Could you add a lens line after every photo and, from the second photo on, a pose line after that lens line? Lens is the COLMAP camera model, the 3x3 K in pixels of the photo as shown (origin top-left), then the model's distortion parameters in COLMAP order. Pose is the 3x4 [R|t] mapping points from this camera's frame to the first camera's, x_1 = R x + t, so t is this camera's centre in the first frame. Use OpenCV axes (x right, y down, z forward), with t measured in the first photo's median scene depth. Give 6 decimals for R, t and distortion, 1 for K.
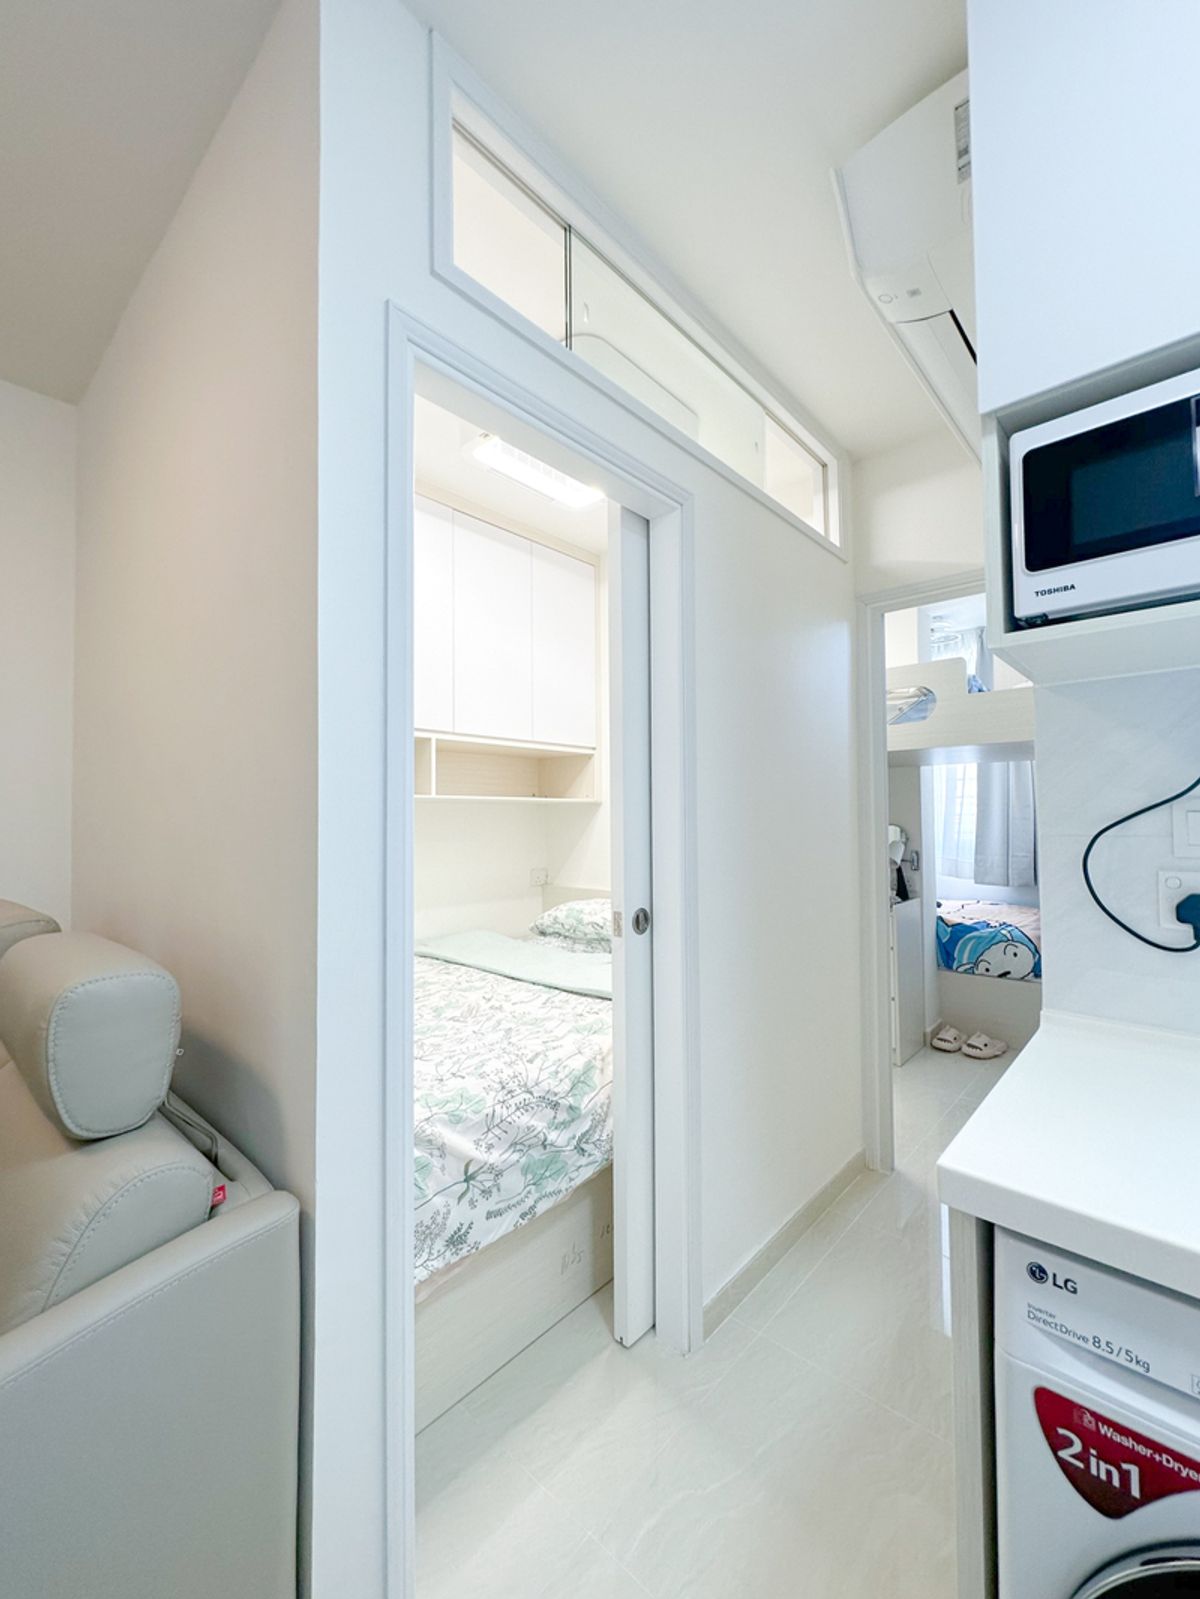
lens RADIAL K [[640.3, 0, 616.3], [0, 640.3, 799.7], [0, 0, 1]] dist [-0.006098, -0.000567]
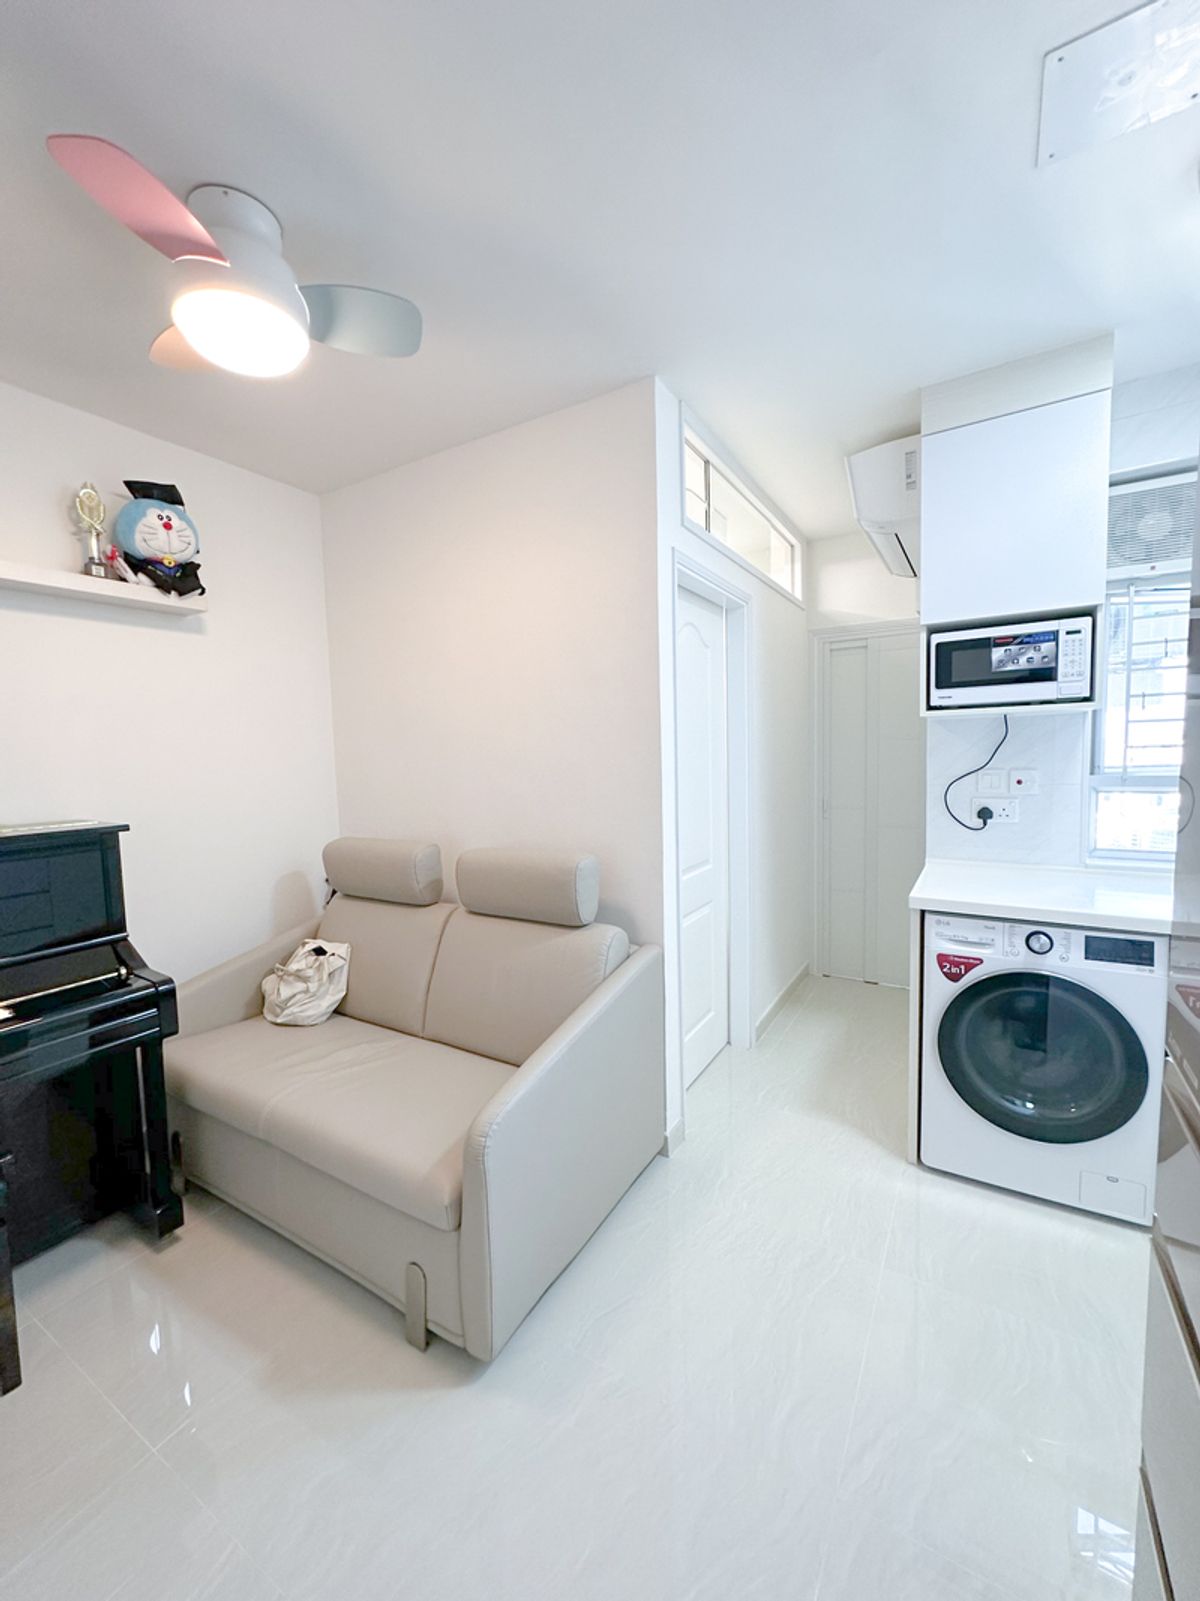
lens RADIAL K [[641.1, 0, 596.6], [0, 641.1, 802.4], [0, 0, 1]] dist [-0.006098, -0.000567]
pose [[0.981895, -0.034042, 0.186341, -1.139522], [0.014880, 0.994541, 0.103283, -0.163520], [-0.188839, -0.098640, 0.977041, -1.258621]]
